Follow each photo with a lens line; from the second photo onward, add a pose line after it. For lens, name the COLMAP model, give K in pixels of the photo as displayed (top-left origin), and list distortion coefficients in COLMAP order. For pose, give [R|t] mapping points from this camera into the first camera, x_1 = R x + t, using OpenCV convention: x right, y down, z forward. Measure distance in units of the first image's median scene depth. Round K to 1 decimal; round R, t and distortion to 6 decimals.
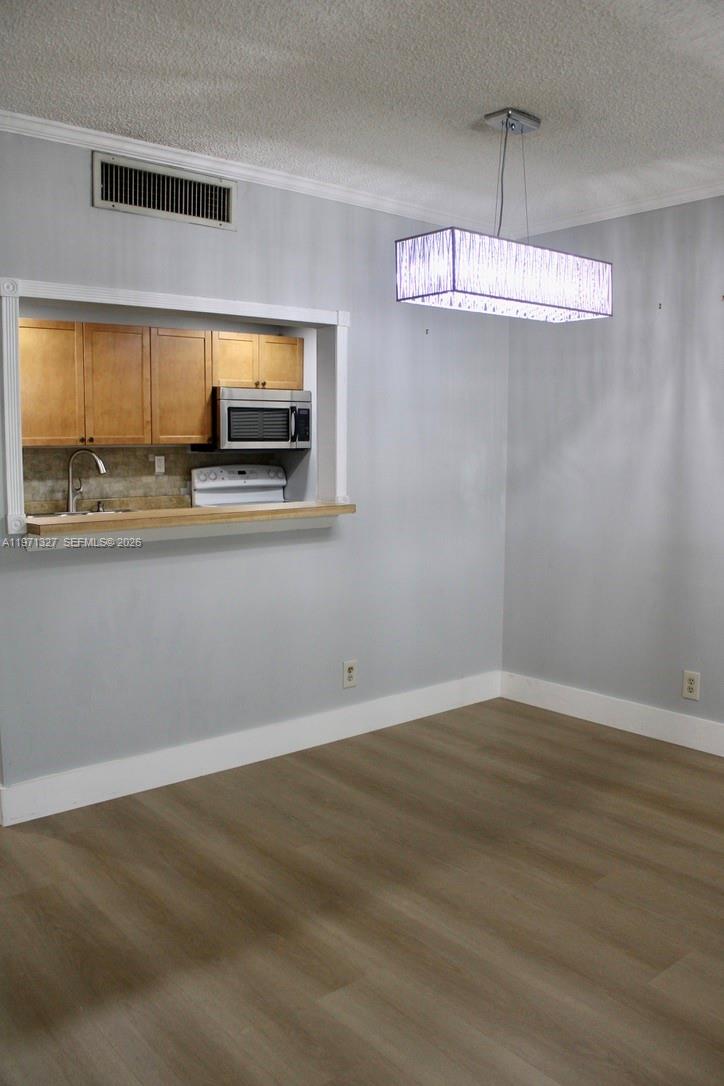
lens RADIAL K [[959.8, 0, 358.3], [0, 959.8, 548.7], [0, 0, 1]] dist [-0.155375, 0.088619]
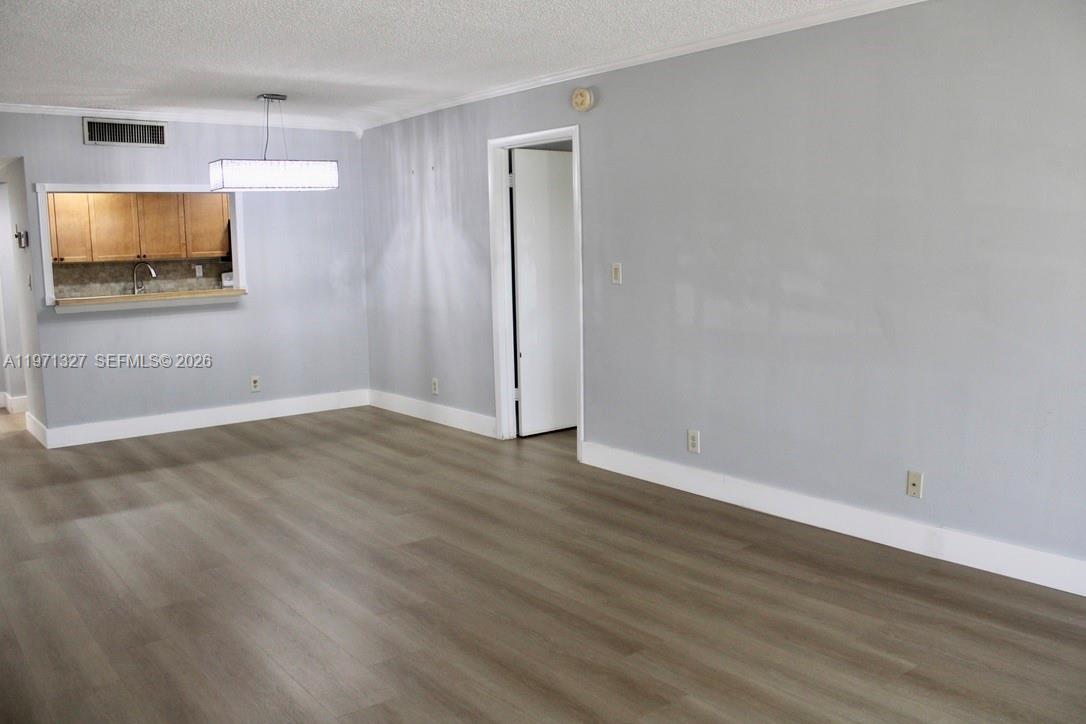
lens RADIAL K [[959.8, 0, 545.9], [0, 959.8, 372.4], [0, 0, 1]] dist [-0.155375, 0.088619]
pose [[0.999627, -0.016391, -0.021840, 0.478166], [0.016830, 0.999657, 0.020060, 0.068068], [0.021504, -0.020420, 0.999560, -0.632069]]
